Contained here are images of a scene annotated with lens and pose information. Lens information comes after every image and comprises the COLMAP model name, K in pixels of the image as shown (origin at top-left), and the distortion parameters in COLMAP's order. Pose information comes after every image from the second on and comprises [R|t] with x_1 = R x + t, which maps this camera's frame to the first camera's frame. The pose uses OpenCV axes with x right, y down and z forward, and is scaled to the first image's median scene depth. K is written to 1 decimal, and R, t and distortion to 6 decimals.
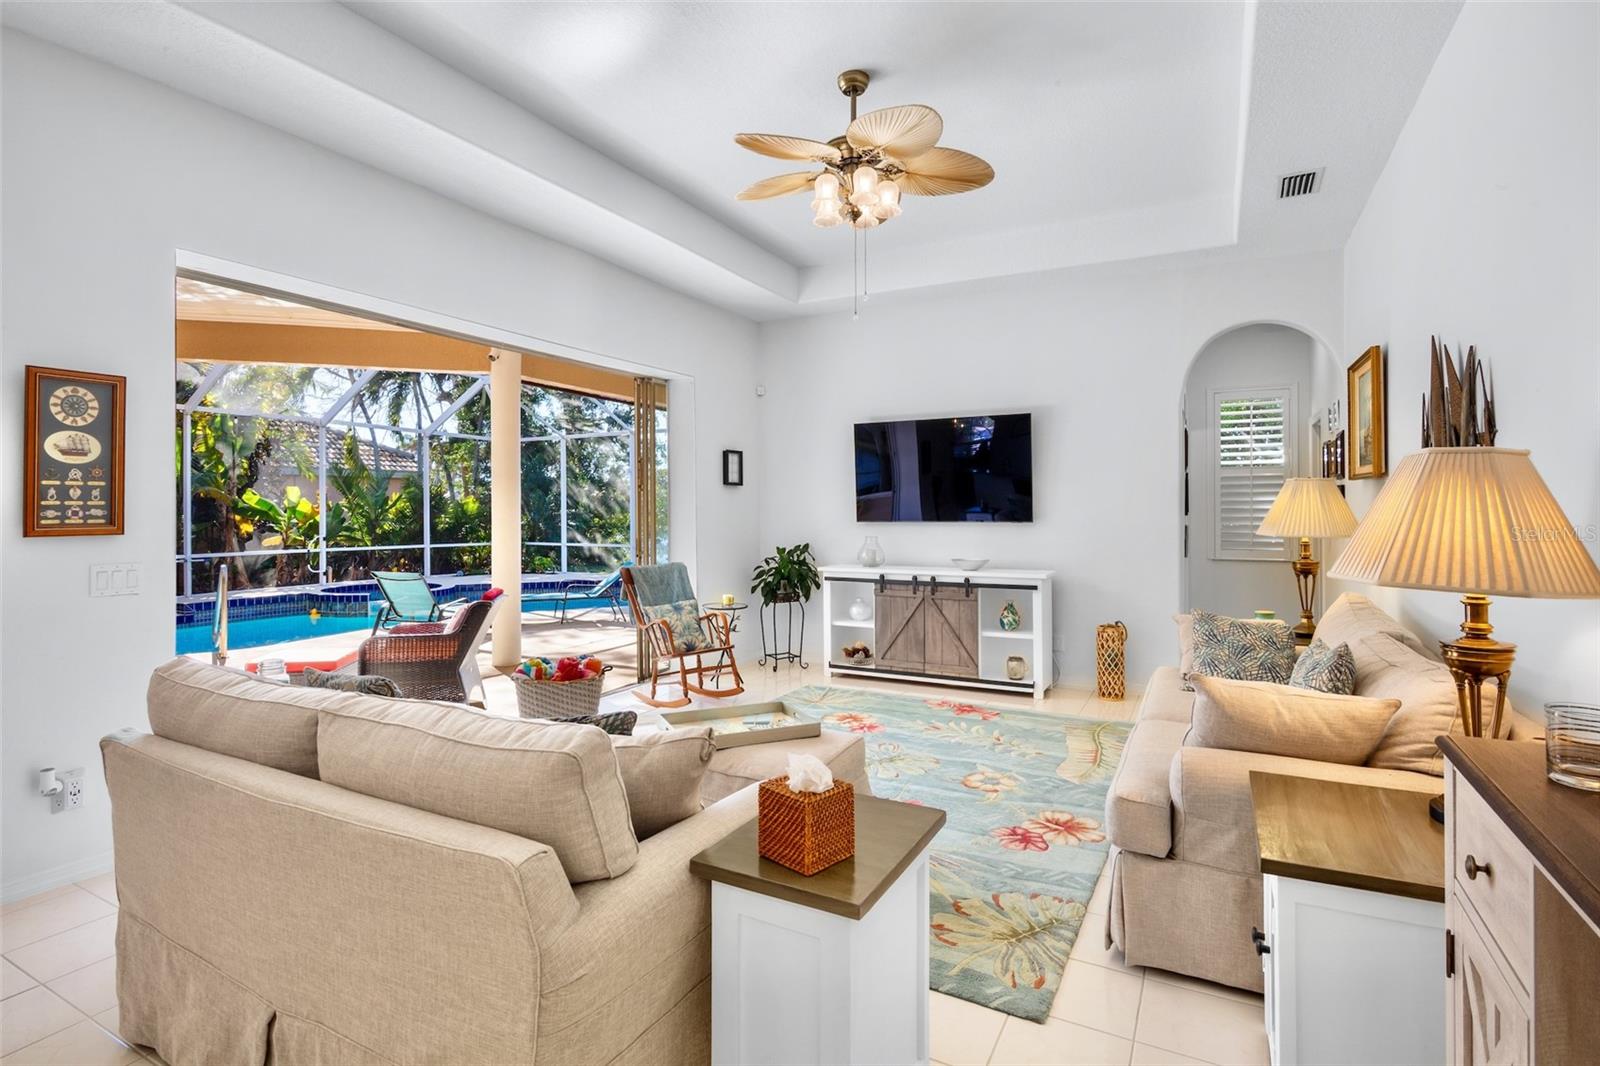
lens RADIAL K [[783.7, 0, 796.2], [0, 783.7, 508.9], [0, 0, 1]] dist [-0.008589, -0.000337]
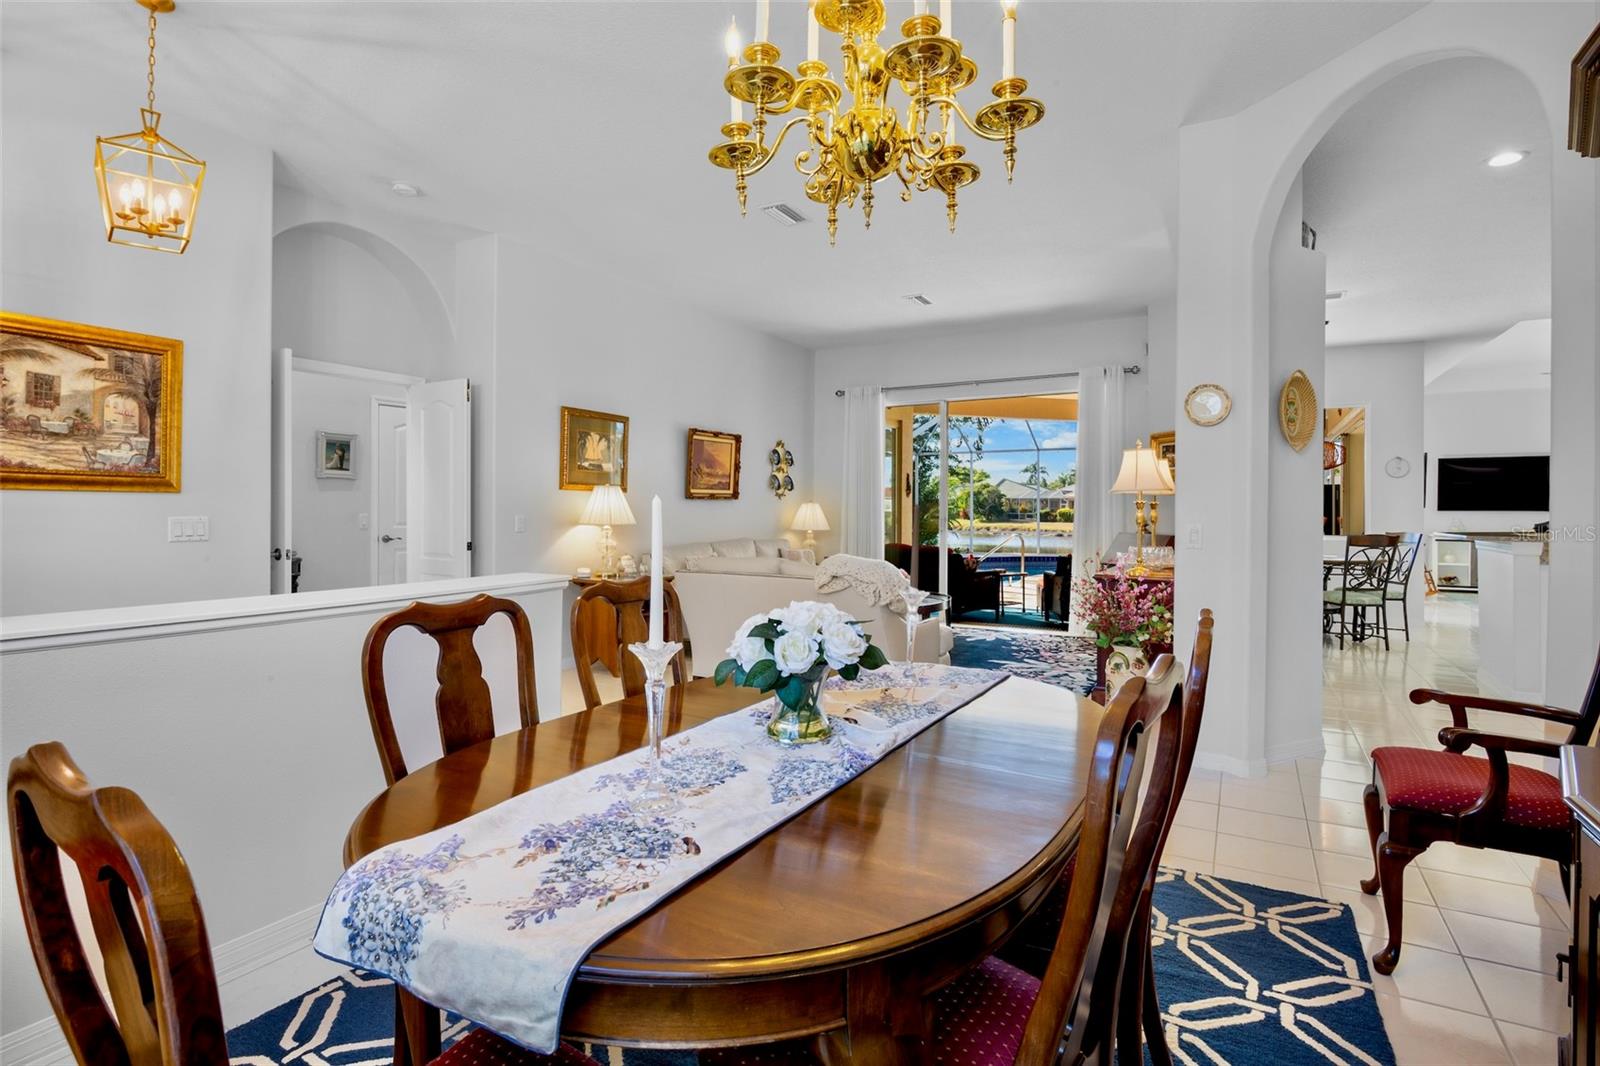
lens RADIAL K [[783.7, 0, 796.2], [0, 783.7, 508.9], [0, 0, 1]] dist [-0.008589, -0.000337]
pose [[0.999595, 0.009129, -0.026968, -1.549497], [-0.009178, 0.999956, -0.001683, 0.030632], [0.026952, 0.001930, 0.999635, -0.994901]]
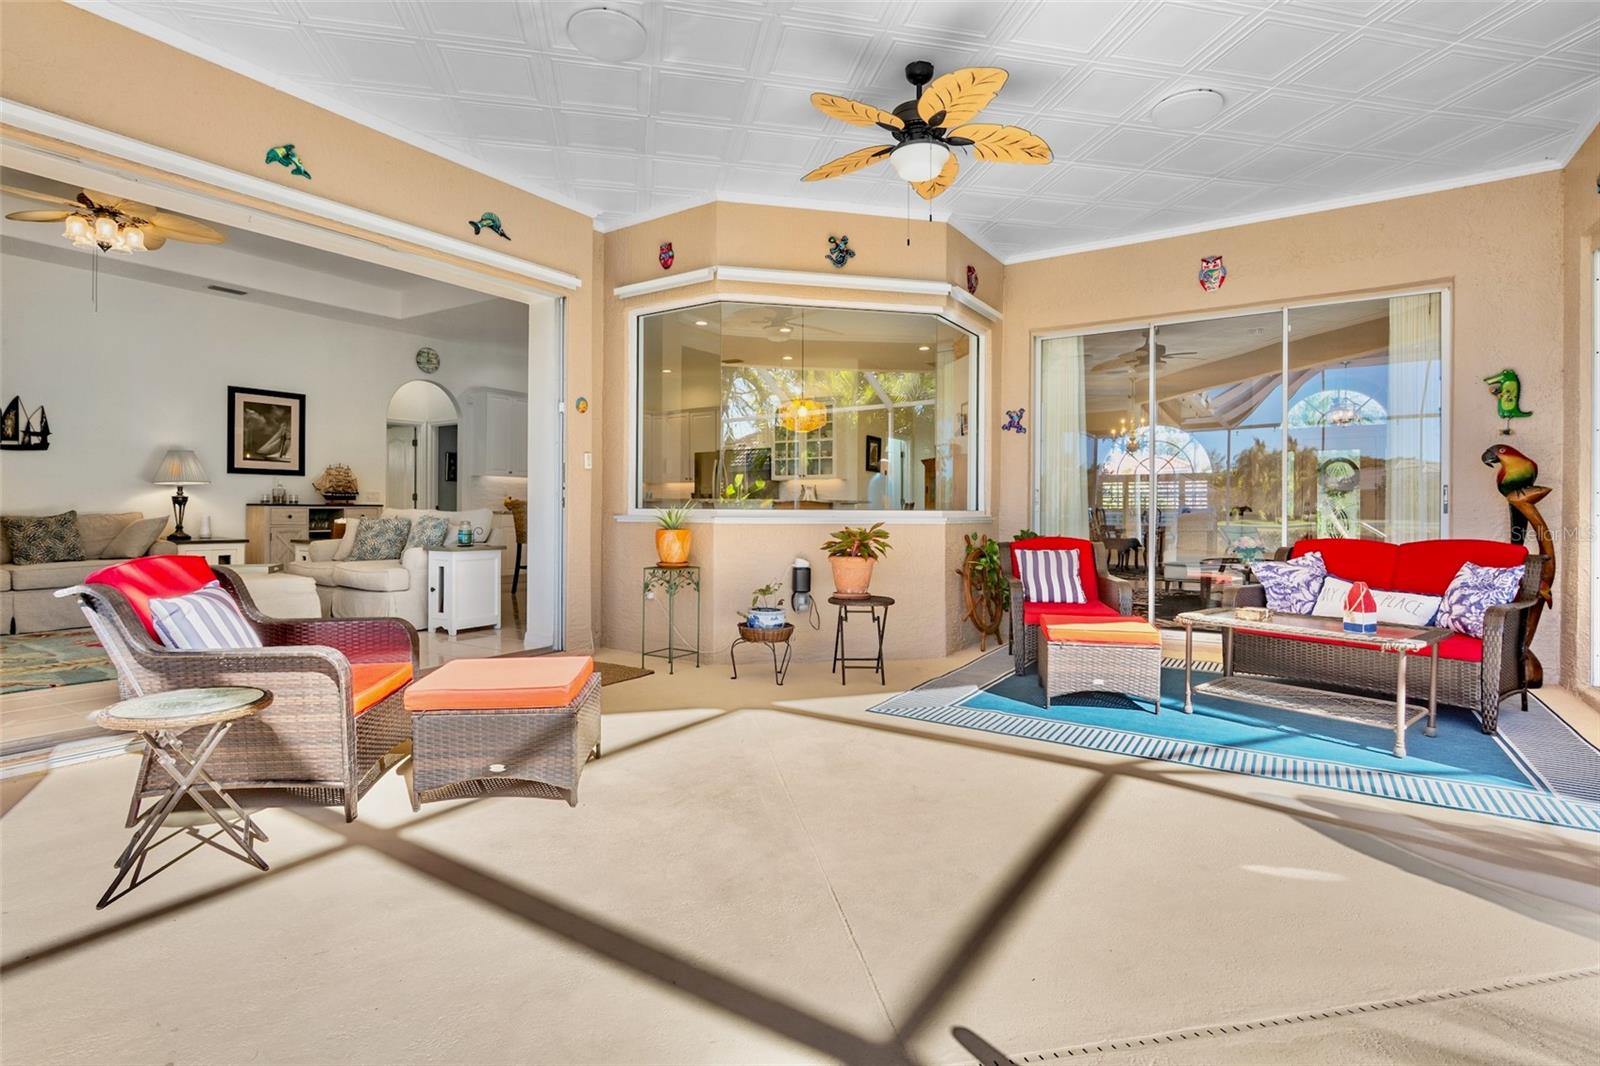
lens RADIAL K [[783.7, 0, 796.2], [0, 783.7, 508.9], [0, 0, 1]] dist [-0.008589, -0.000337]
pose [[-0.996148, -0.001751, 0.087674, -0.816232], [-0.001818, 0.999998, -0.000689, 0.068549], [-0.087673, -0.000846, -0.996149, 1.417287]]
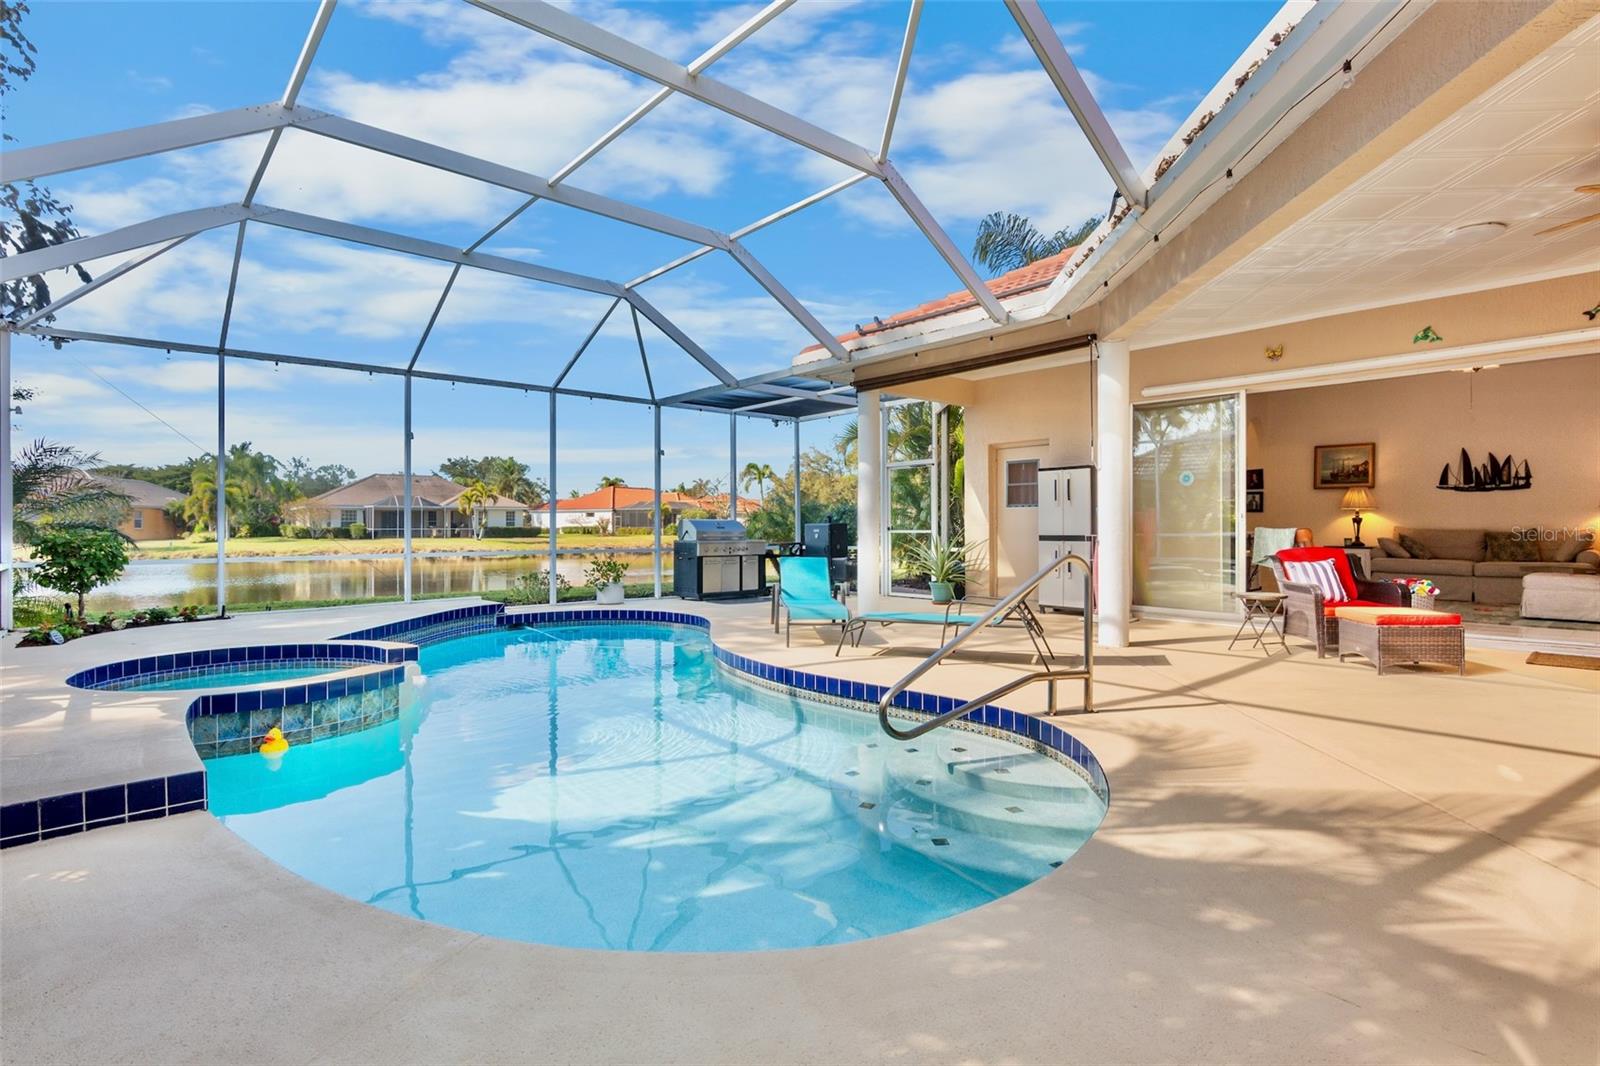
lens RADIAL K [[780.8, 0, 794.7], [0, 780.8, 523.4], [0, 0, 1]] dist [-0.009864, -0.001184]
pose [[0.351487, 0.005431, 0.936177, -1.766138], [0.002207, 0.999976, -0.006629, 0.068962], [-0.936190, 0.004397, 0.351467, 1.298245]]
